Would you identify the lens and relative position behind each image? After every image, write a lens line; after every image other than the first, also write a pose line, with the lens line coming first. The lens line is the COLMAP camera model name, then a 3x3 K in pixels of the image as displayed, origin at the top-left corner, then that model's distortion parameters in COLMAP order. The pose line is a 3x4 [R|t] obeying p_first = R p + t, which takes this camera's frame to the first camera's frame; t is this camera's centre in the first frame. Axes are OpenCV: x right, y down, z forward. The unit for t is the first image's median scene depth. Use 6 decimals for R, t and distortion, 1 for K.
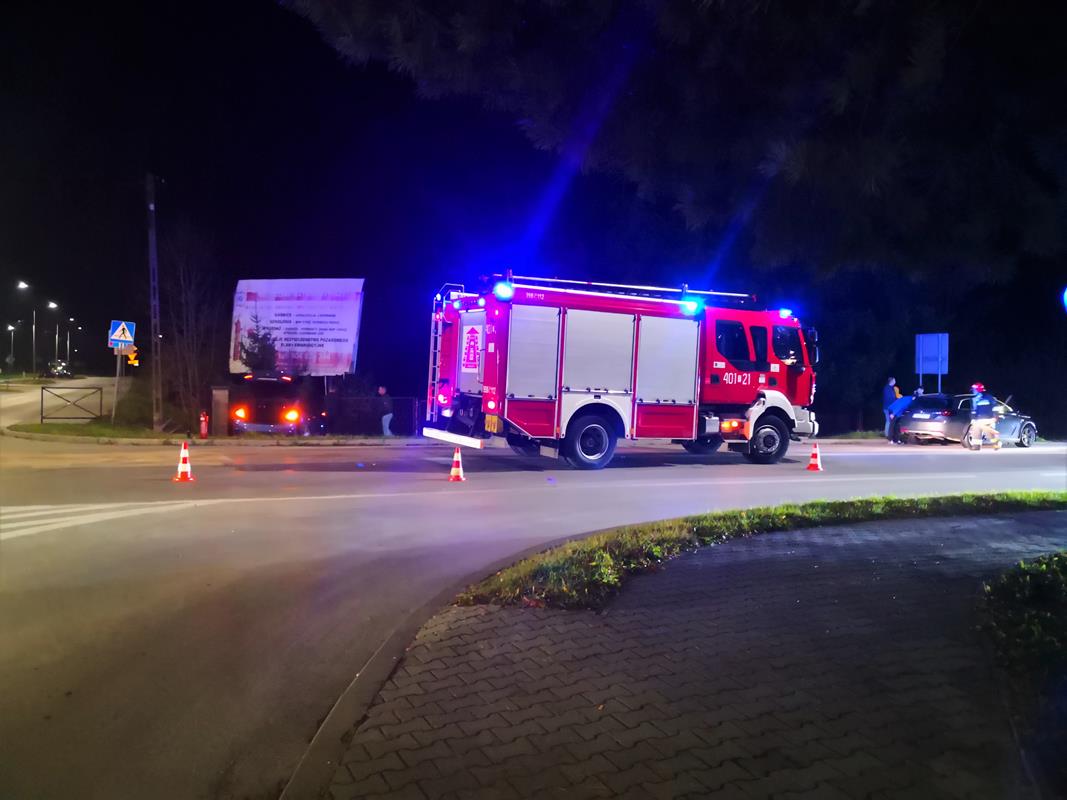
lens RADIAL K [[867.5, 0, 544.9], [0, 867.5, 401.0], [0, 0, 1]] dist [-0.000149, -0.000758]
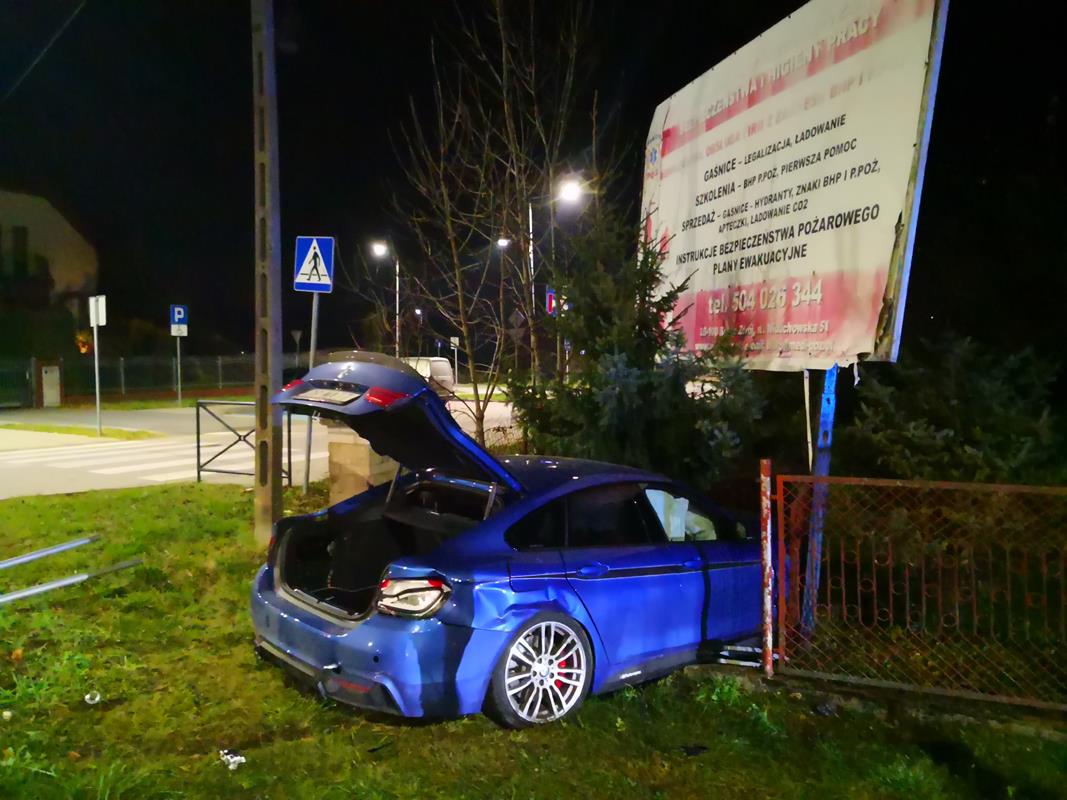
lens RADIAL K [[867.5, 0, 544.9], [0, 867.5, 401.0], [0, 0, 1]] dist [-0.000149, -0.000758]
pose [[0.643870, 0.020917, -0.764849, -0.109128], [-0.009344, 0.999767, 0.019476, -0.024152], [0.765077, -0.005393, 0.643916, 0.777135]]
